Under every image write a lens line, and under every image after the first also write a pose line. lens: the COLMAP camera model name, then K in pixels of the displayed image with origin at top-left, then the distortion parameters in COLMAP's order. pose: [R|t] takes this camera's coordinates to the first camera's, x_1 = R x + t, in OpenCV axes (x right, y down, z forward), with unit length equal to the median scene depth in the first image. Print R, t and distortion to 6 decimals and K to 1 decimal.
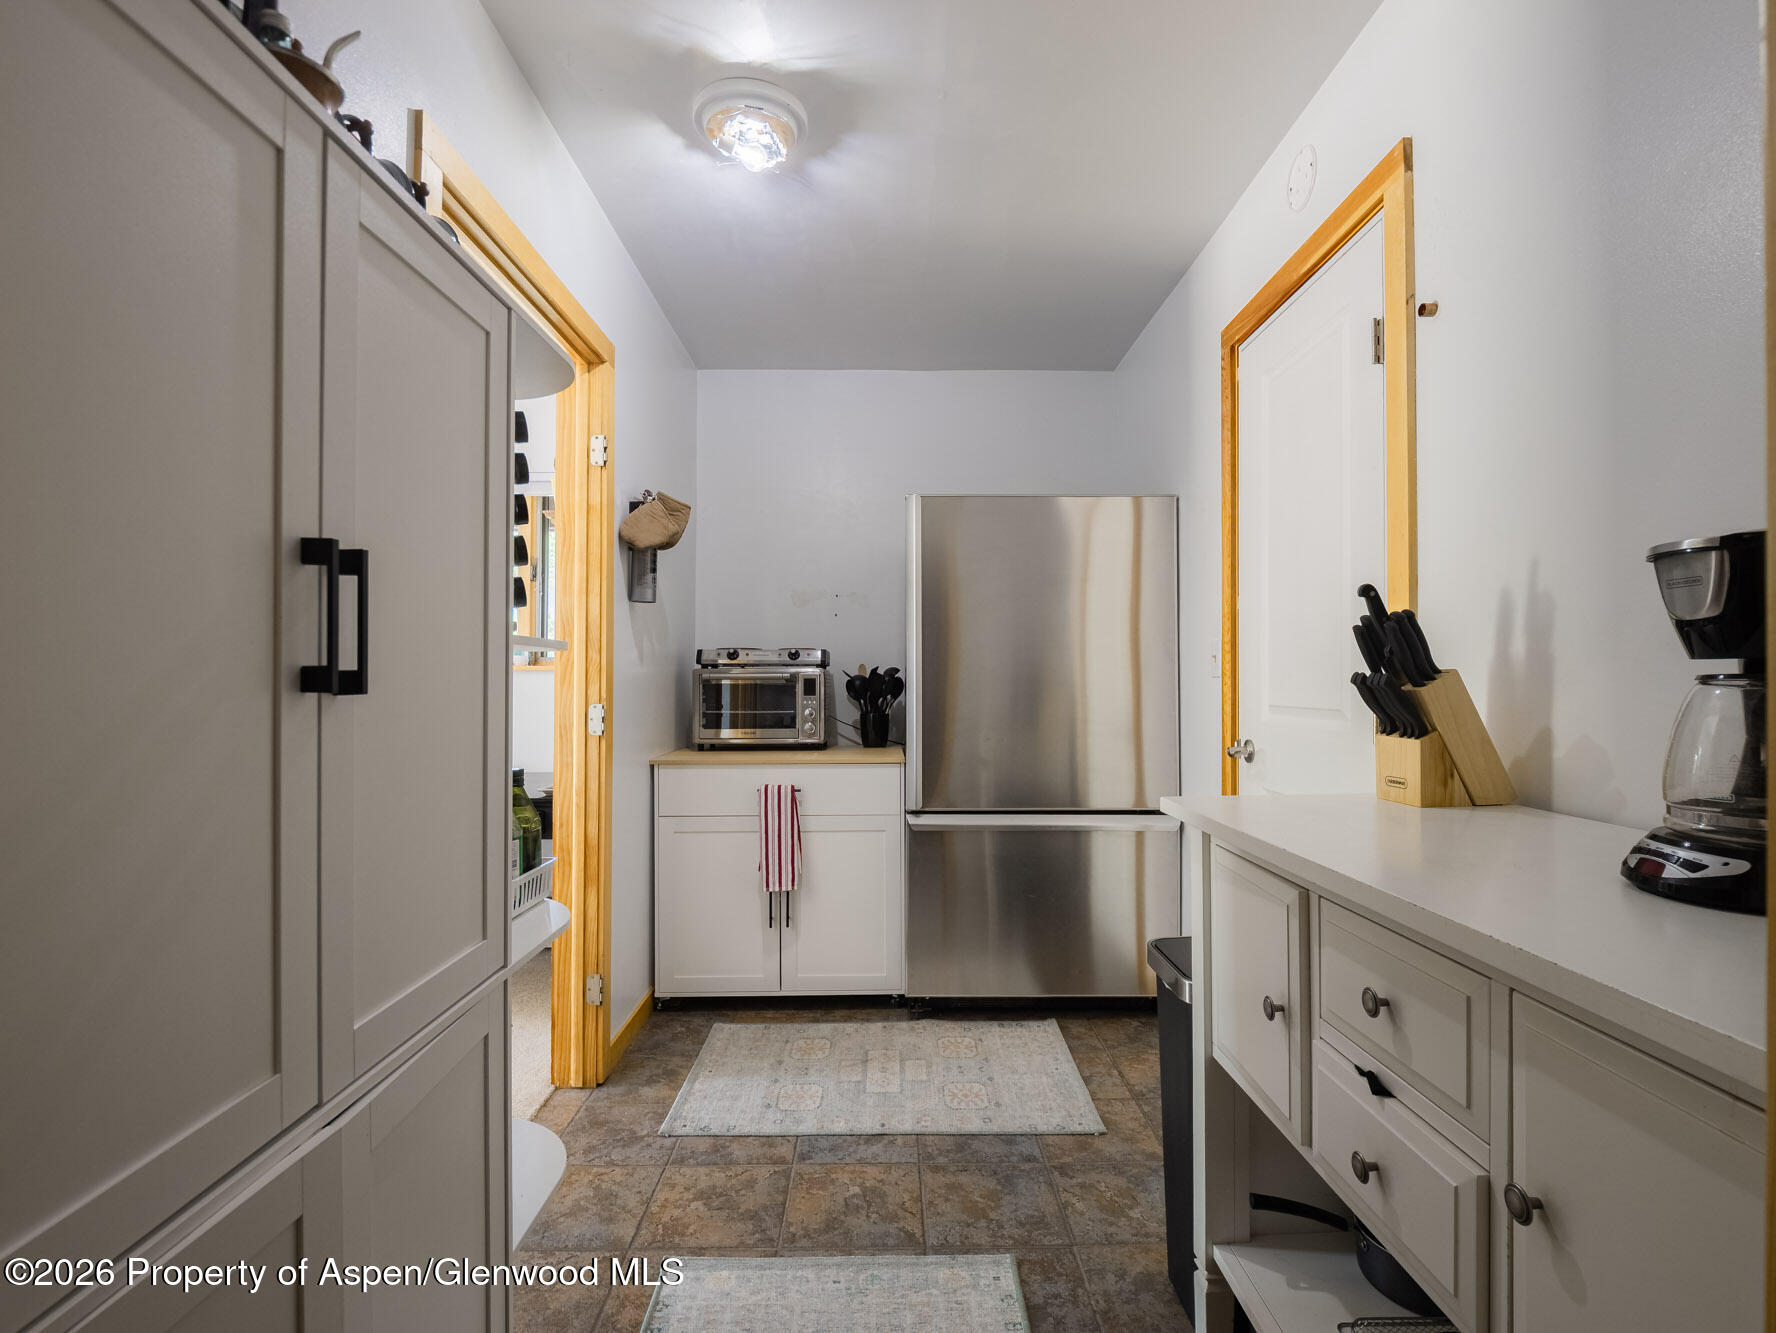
lens RADIAL K [[867.3, 0, 886.6], [0, 867.3, 669.4], [0, 0, 1]] dist [-0.013434, 0.000311]
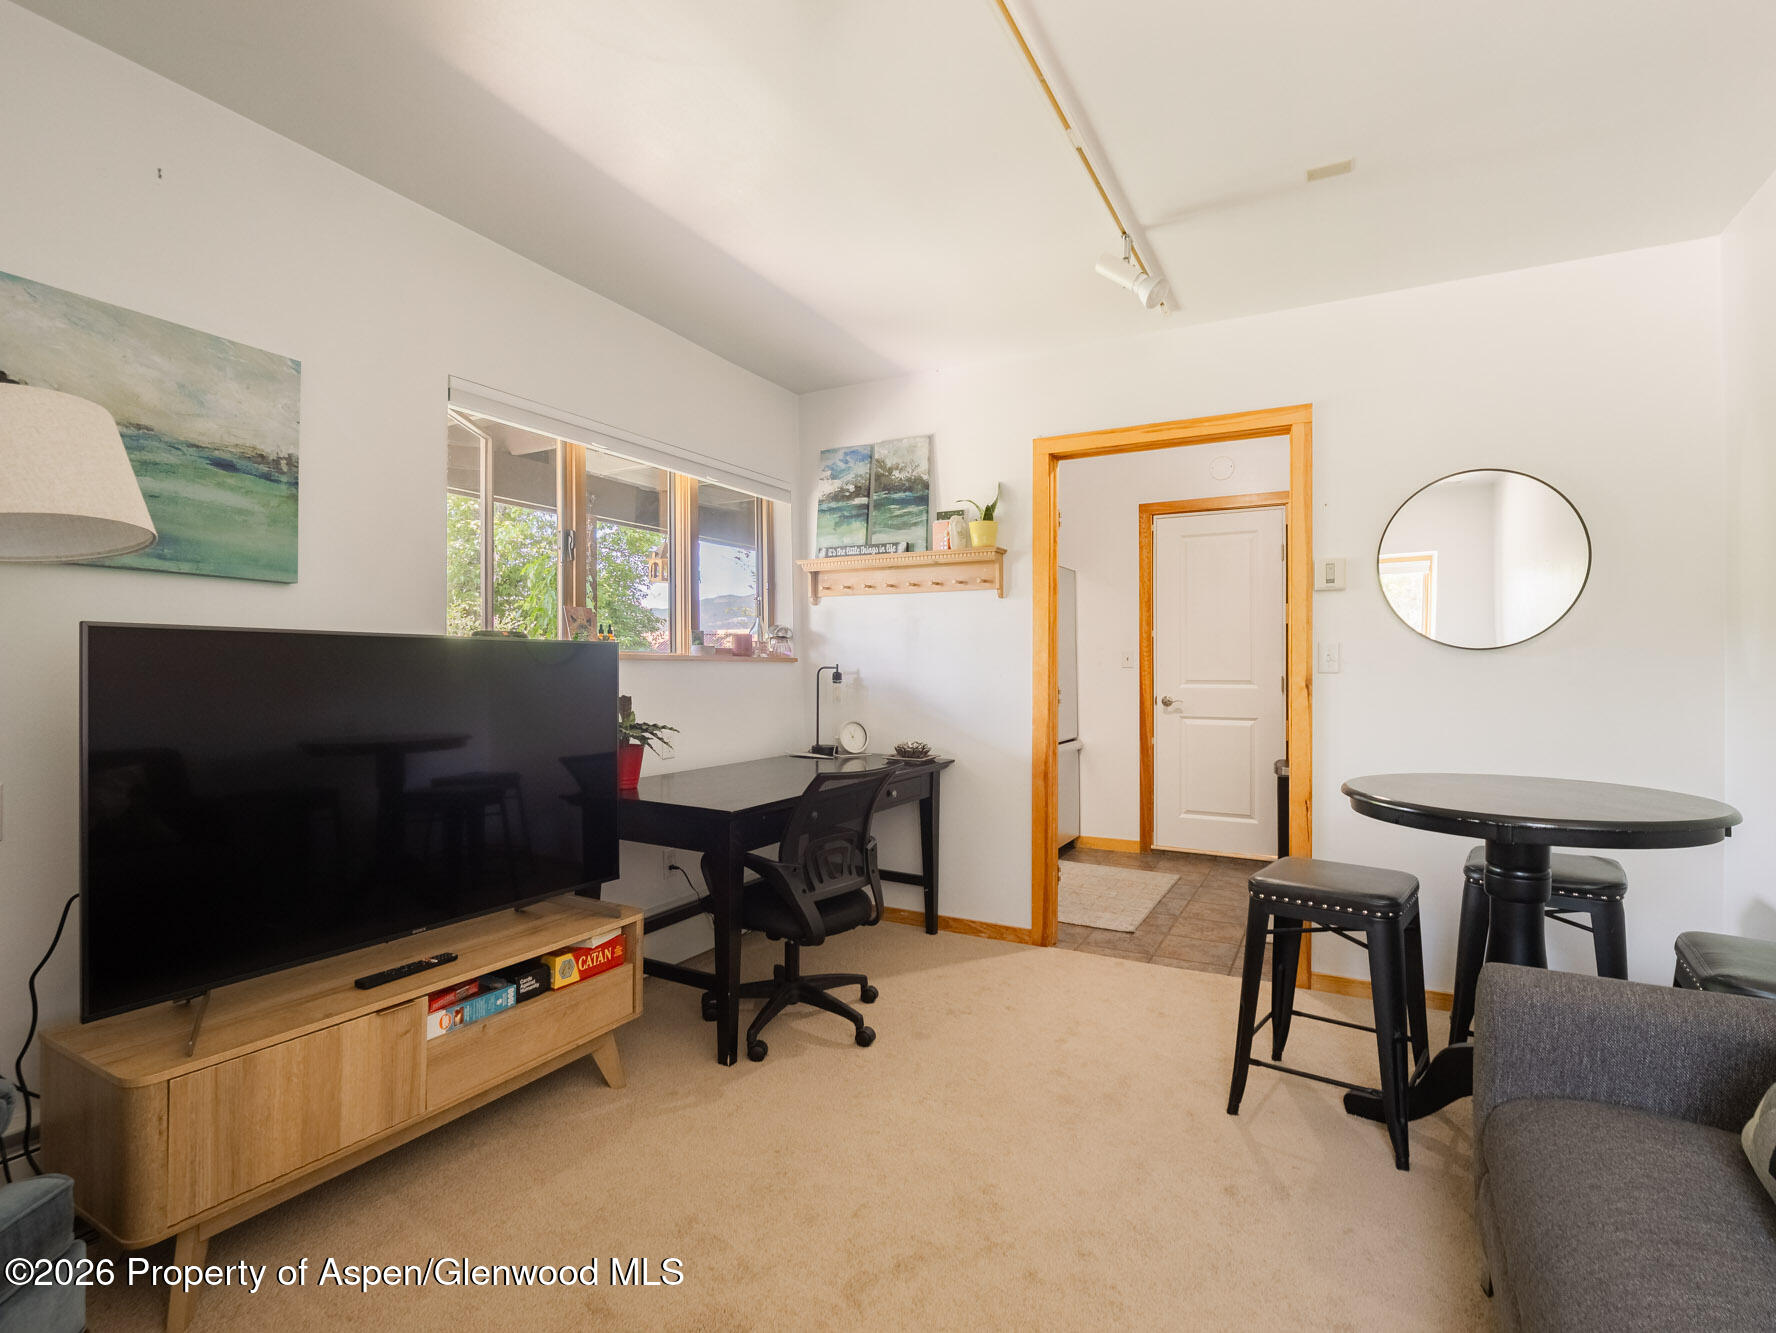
lens RADIAL K [[867.3, 0, 886.2], [0, 867.3, 663.4], [0, 0, 1]] dist [-0.013434, 0.000311]
pose [[0.479638, 0.002560, 0.877463, -2.214916], [-0.009015, 0.999957, 0.002010, 0.007835], [-0.877420, -0.008874, 0.479641, 0.675791]]
